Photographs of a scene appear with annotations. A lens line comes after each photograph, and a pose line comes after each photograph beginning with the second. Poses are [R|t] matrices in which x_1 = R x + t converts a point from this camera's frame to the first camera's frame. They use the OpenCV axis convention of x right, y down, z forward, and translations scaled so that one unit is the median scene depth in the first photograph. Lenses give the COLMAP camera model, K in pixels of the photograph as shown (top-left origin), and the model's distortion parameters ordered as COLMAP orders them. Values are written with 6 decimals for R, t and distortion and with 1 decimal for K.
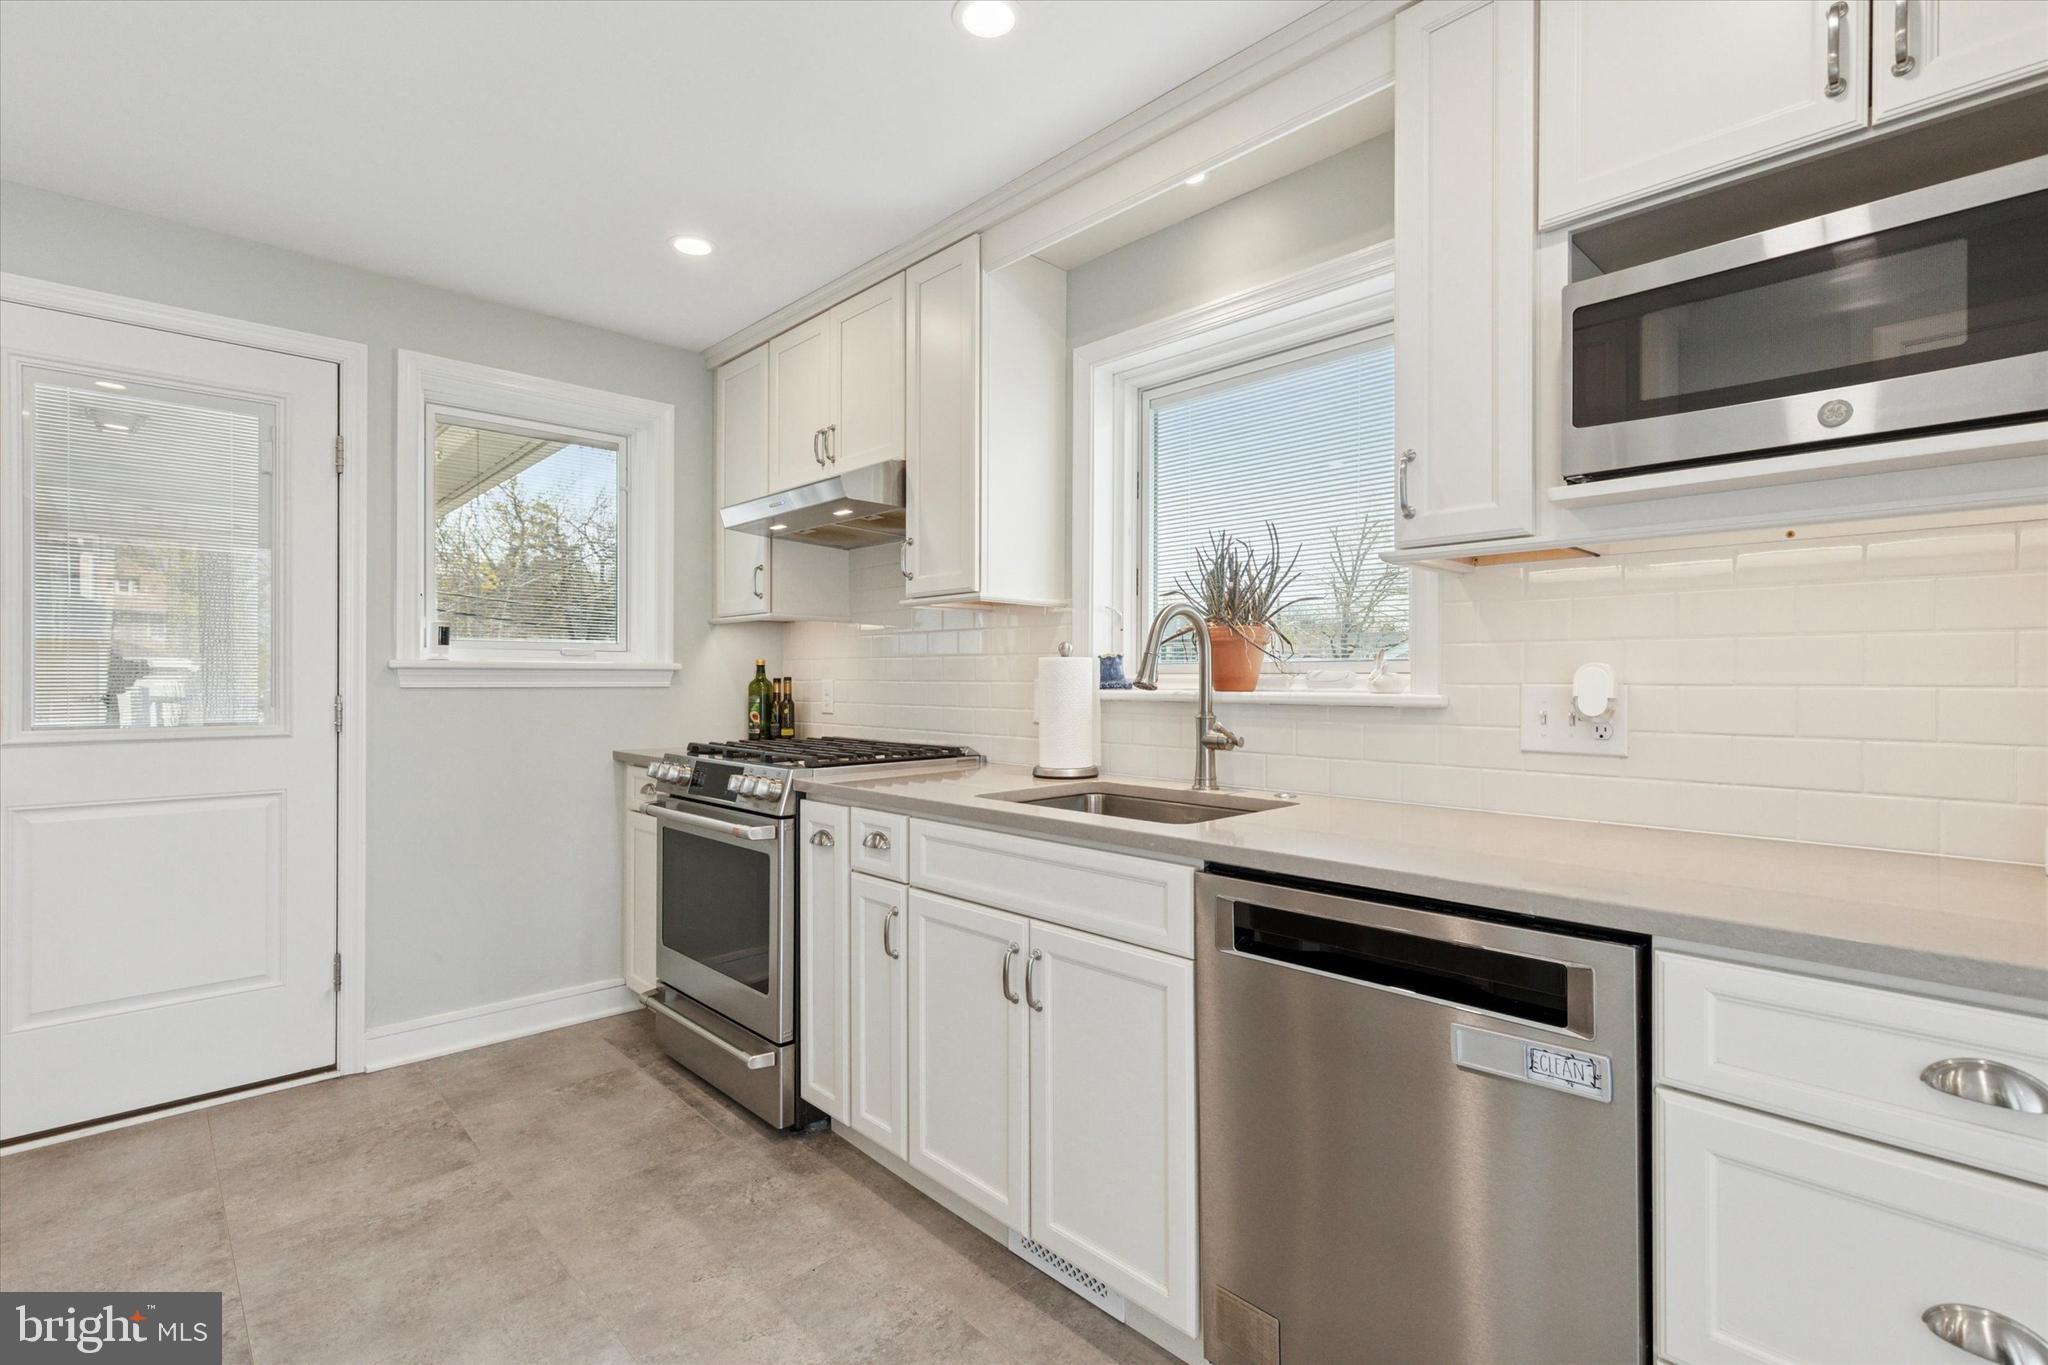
lens RADIAL K [[975.6, 0, 1044.3], [0, 975.6, 670.8], [0, 0, 1]] dist [0.000951, 0.000159]
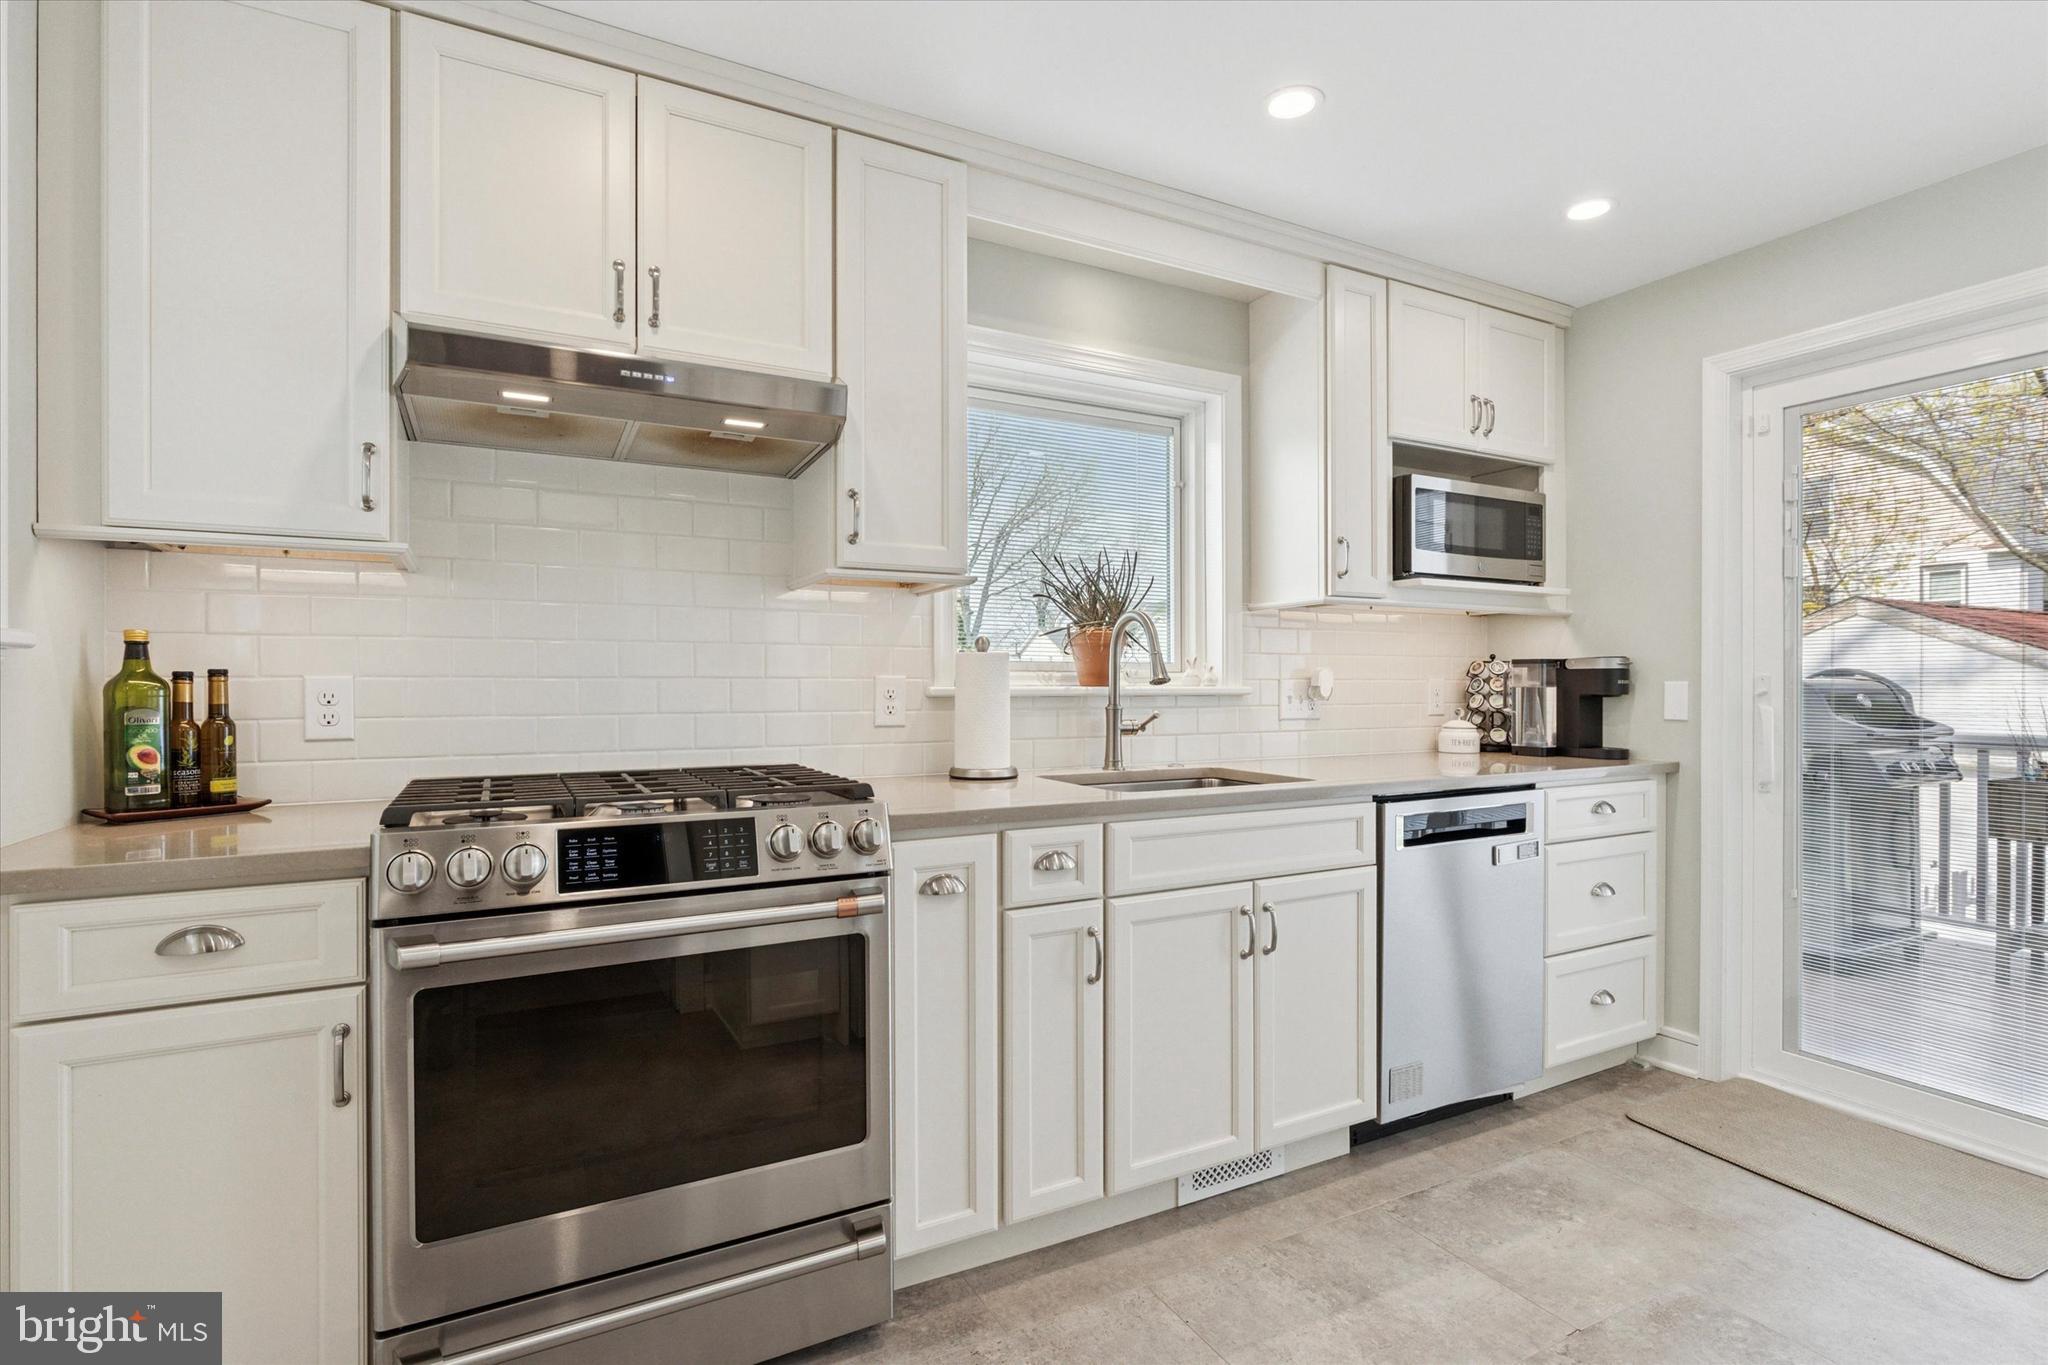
lens RADIAL K [[975.6, 0, 1044.5], [0, 975.6, 694.1], [0, 0, 1]] dist [0.000951, 0.000159]
pose [[0.258468, -0.011103, 0.965956, -0.982466], [-0.005778, 0.999898, 0.013040, 0.016059], [-0.966002, -0.008952, 0.258378, 0.775889]]
